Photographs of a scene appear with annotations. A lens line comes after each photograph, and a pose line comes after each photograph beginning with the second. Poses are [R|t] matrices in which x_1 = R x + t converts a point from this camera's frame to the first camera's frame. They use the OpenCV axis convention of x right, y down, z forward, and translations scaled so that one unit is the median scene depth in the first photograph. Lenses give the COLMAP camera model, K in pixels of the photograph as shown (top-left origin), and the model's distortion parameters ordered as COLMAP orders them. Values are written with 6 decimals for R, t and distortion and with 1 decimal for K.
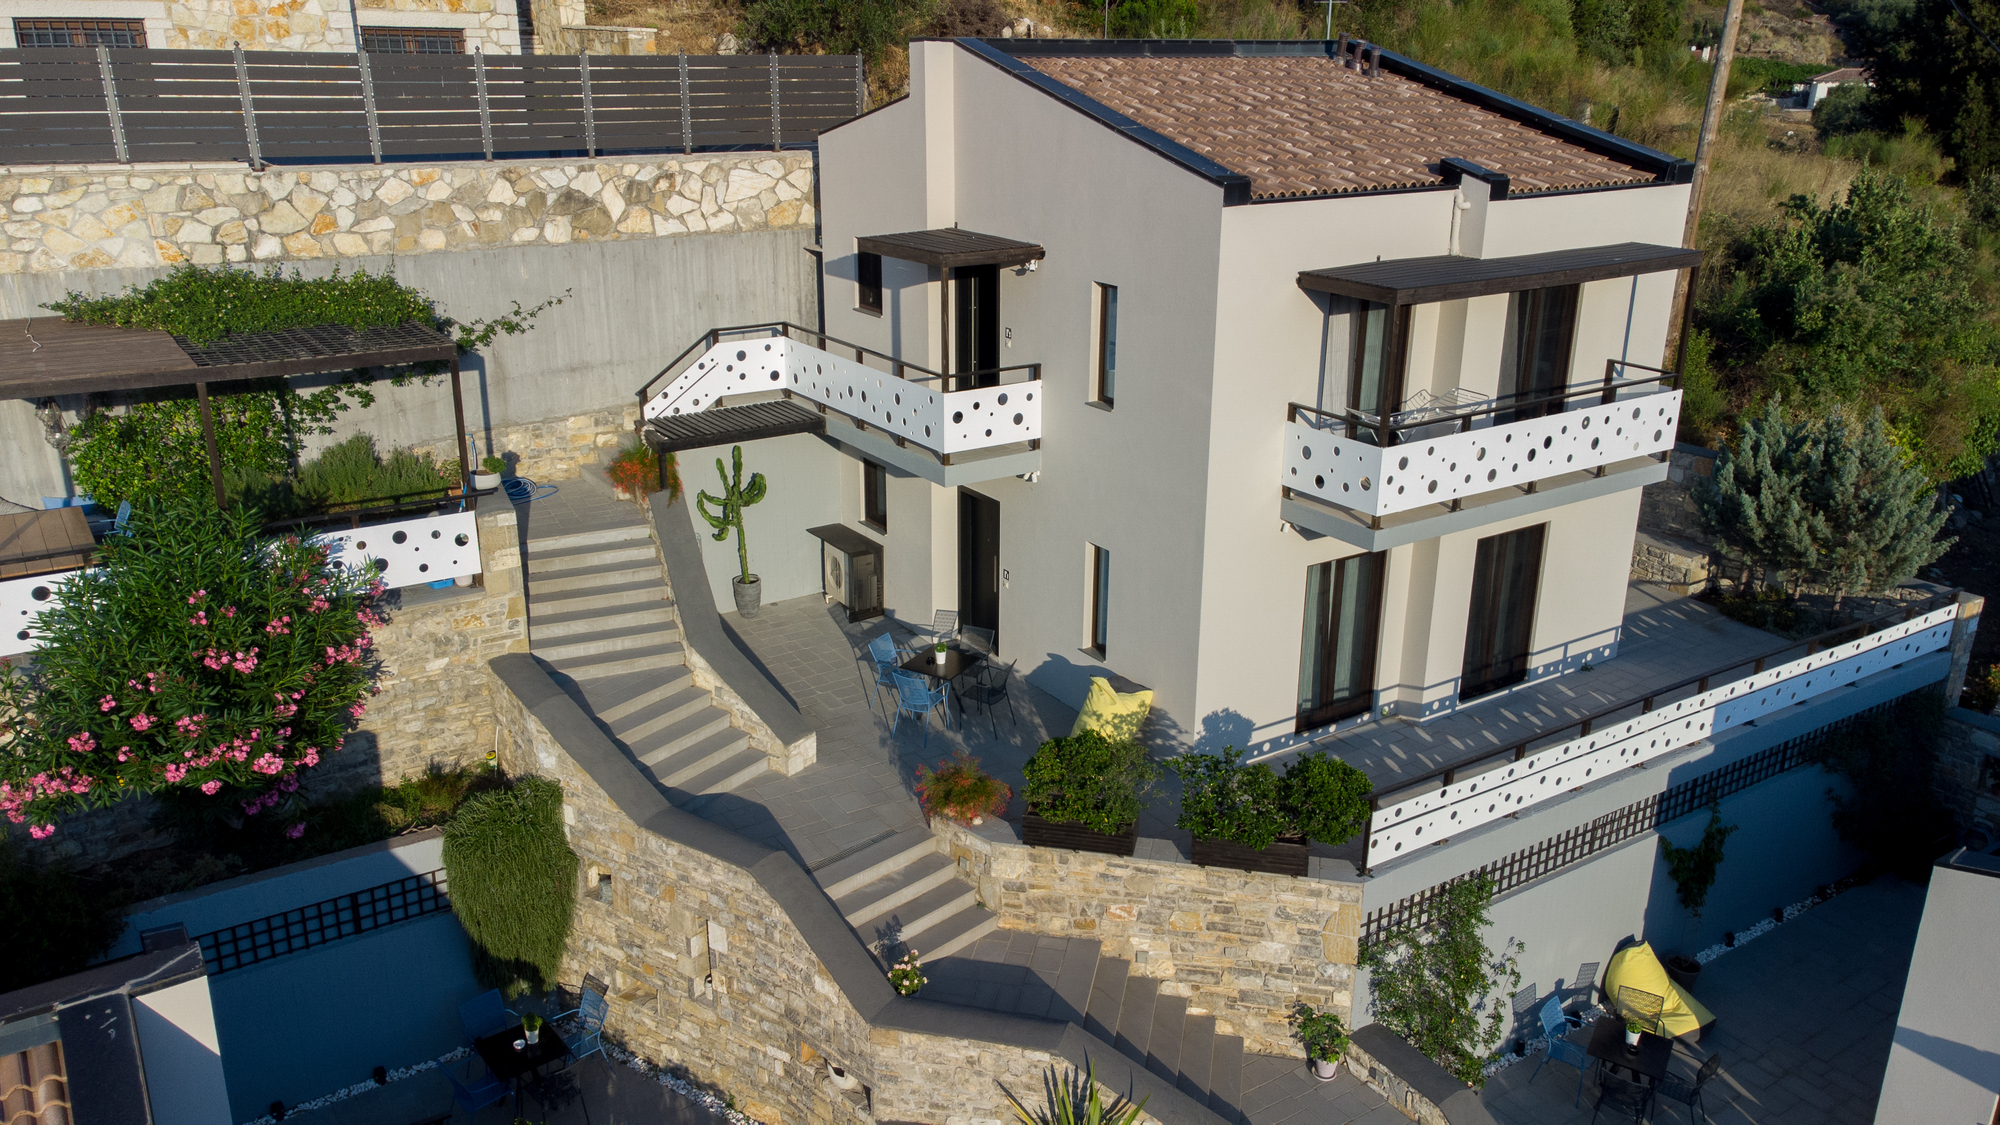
lens RADIAL K [[1490.5, 0, 991.6], [0, 1490.5, 562.5], [0, 0, 1]] dist [0.004246, 0.093801]
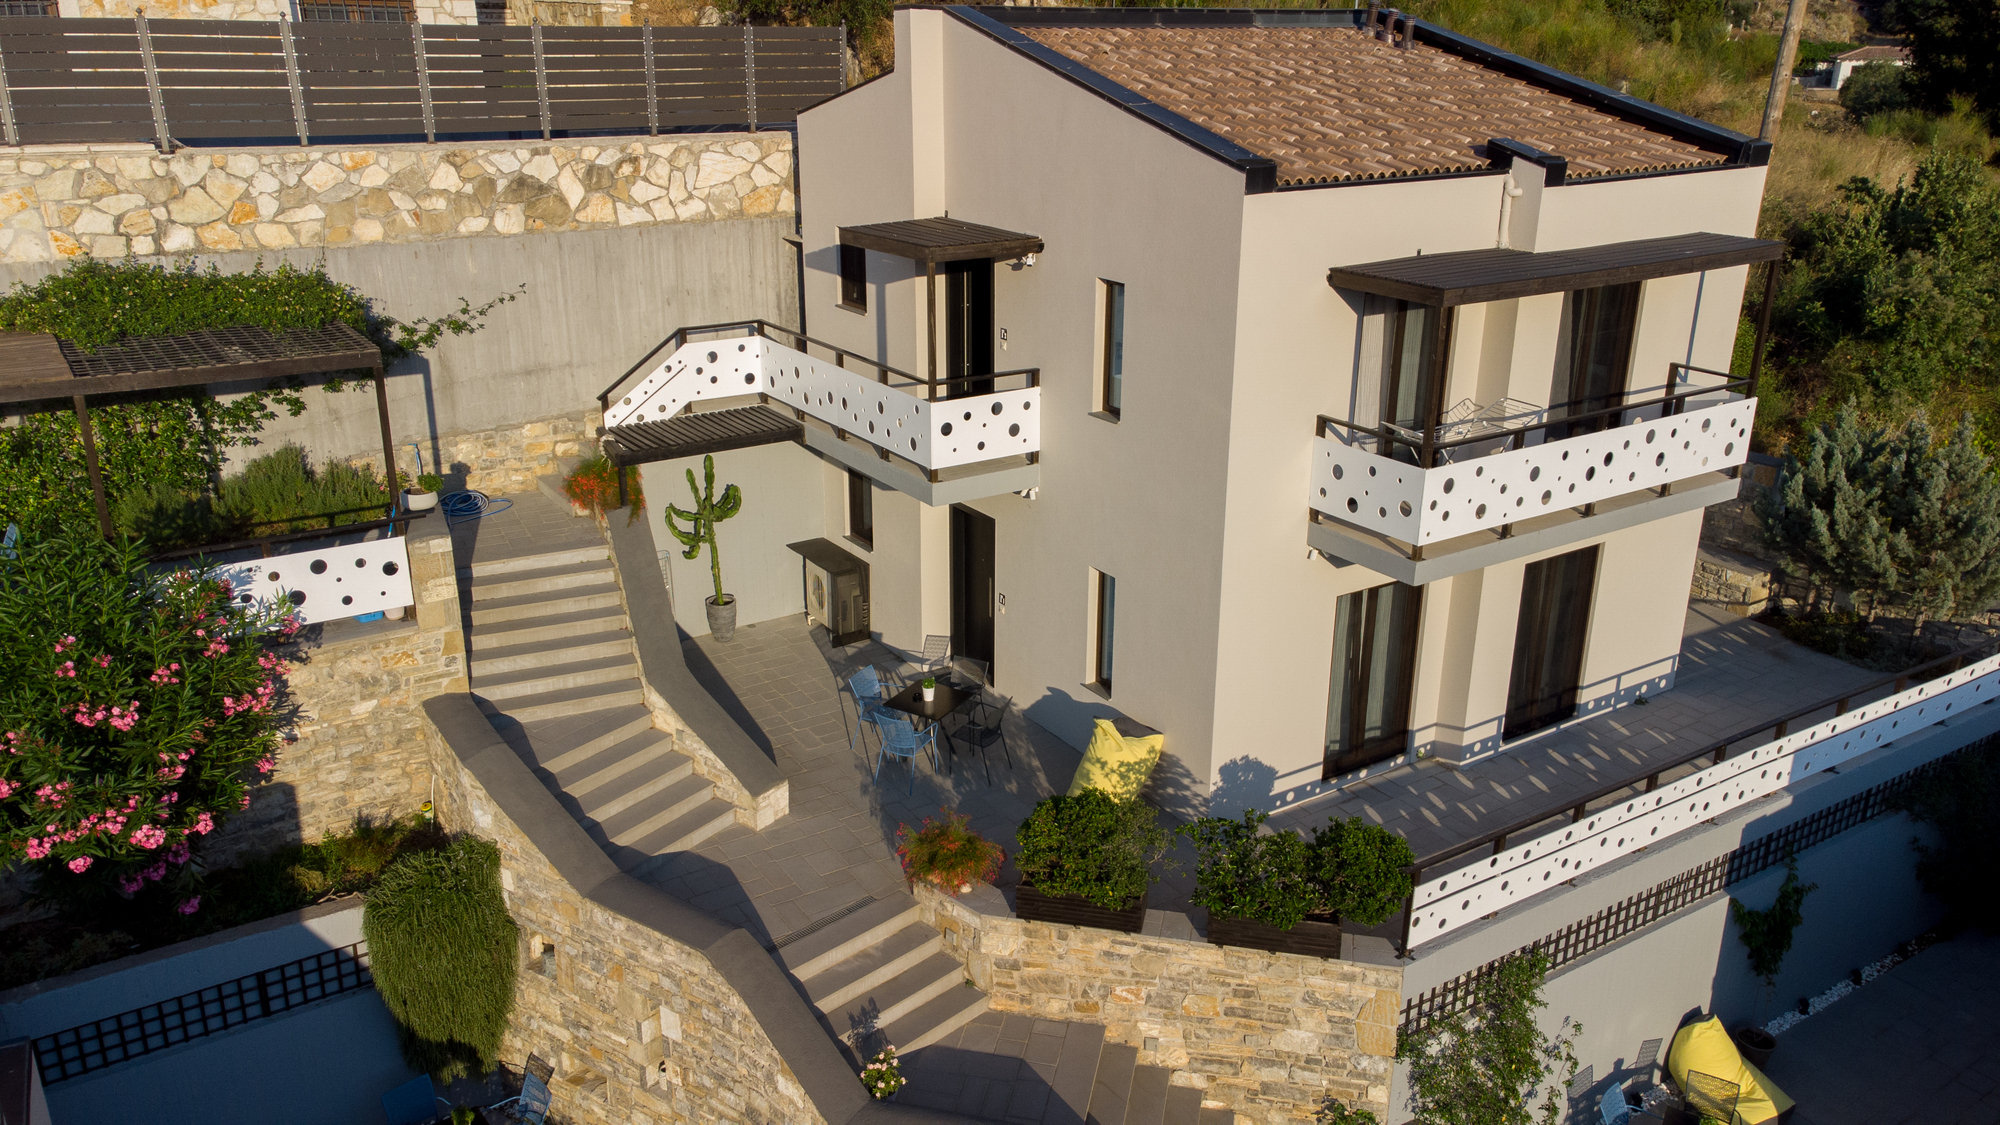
lens RADIAL K [[1490.5, 0, 991.6], [0, 1490.5, 562.5], [0, 0, 1]] dist [0.004246, 0.093801]
pose [[0.999982, 0.000356, -0.006015, 0.009896], [-0.000288, 0.999936, 0.011276, -0.027203], [0.006019, -0.011275, 0.999918, 0.101086]]
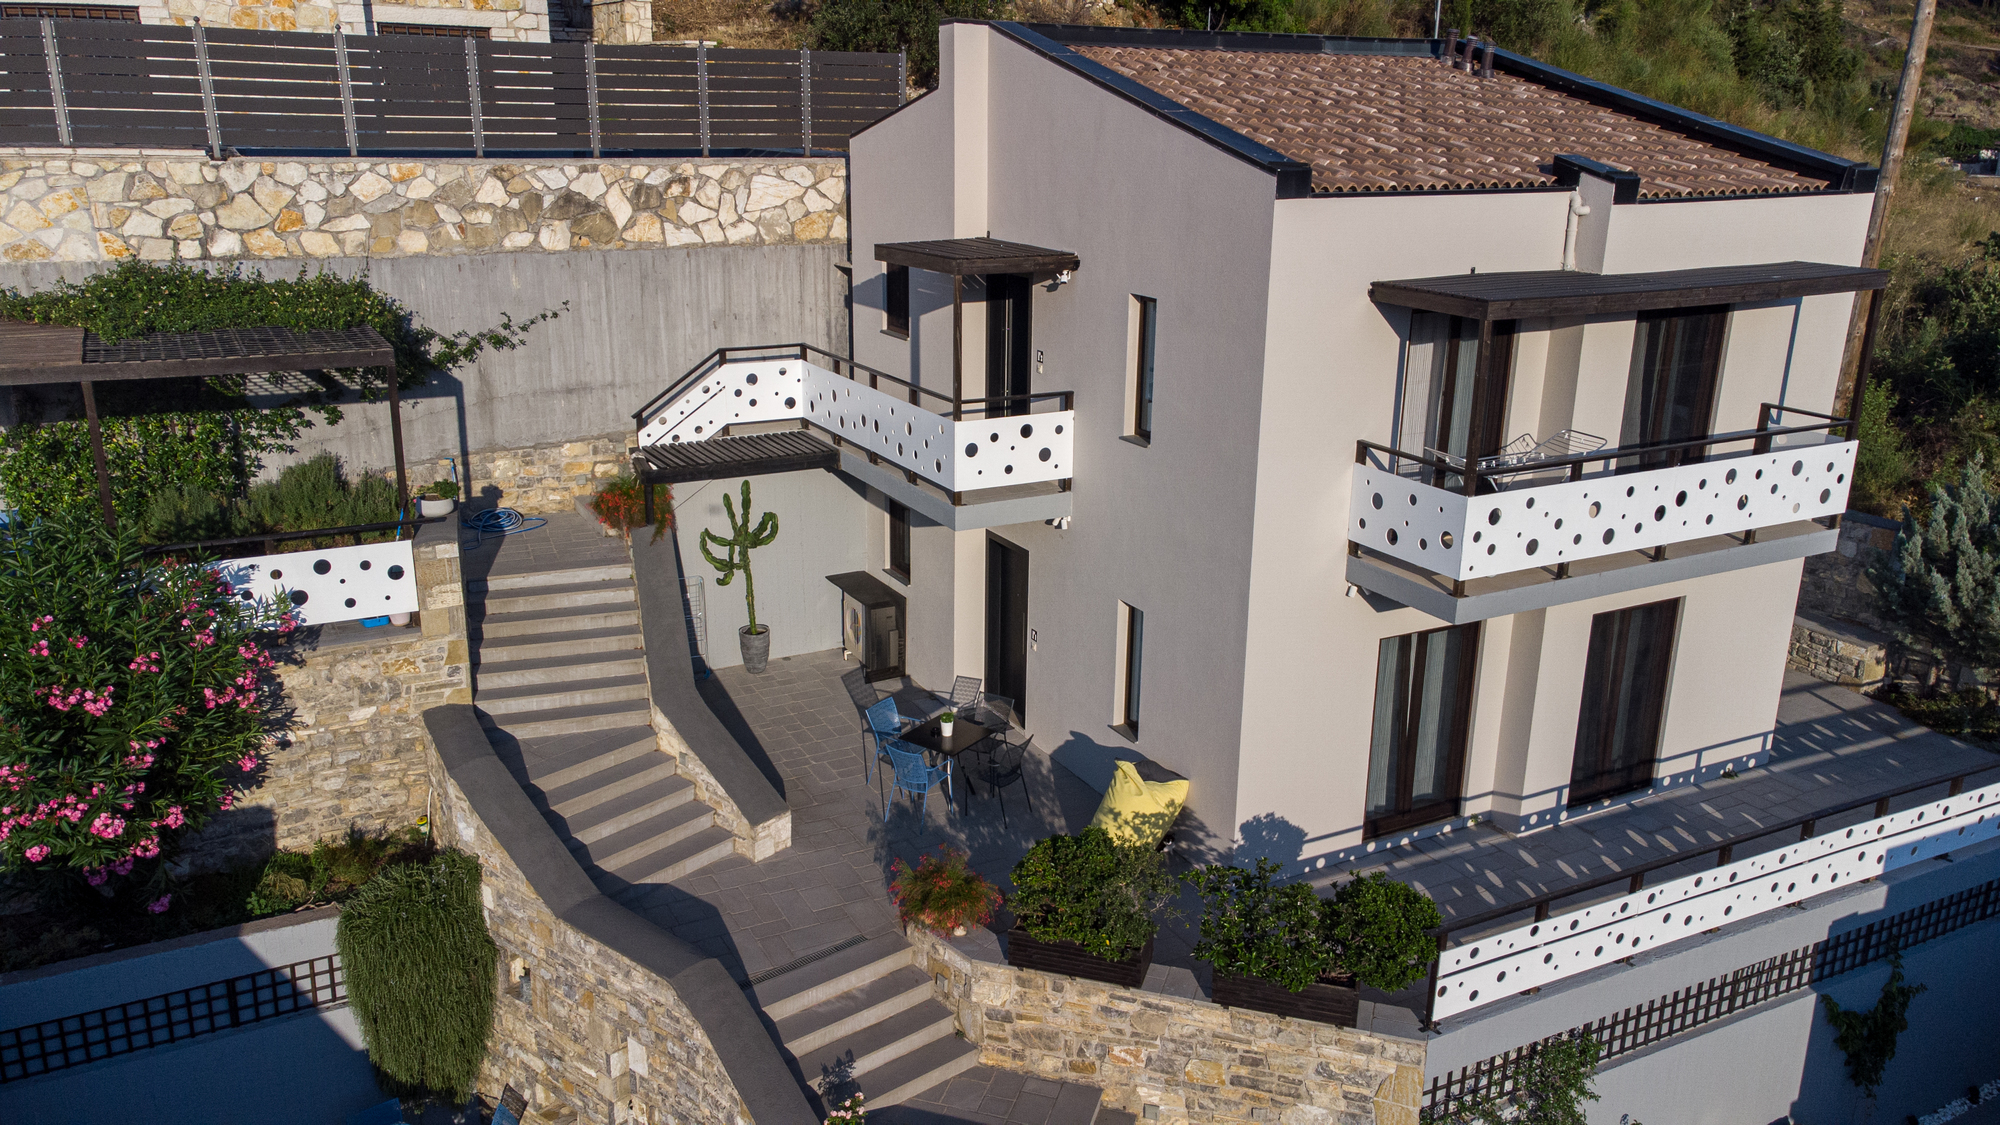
lens RADIAL K [[1490.5, 0, 991.6], [0, 1490.5, 562.5], [0, 0, 1]] dist [0.004246, 0.093801]
pose [[0.995751, 0.033590, -0.085744, 0.064405], [-0.036968, 0.998589, -0.038126, -0.000443], [0.084343, 0.041134, 0.995587, 0.146558]]
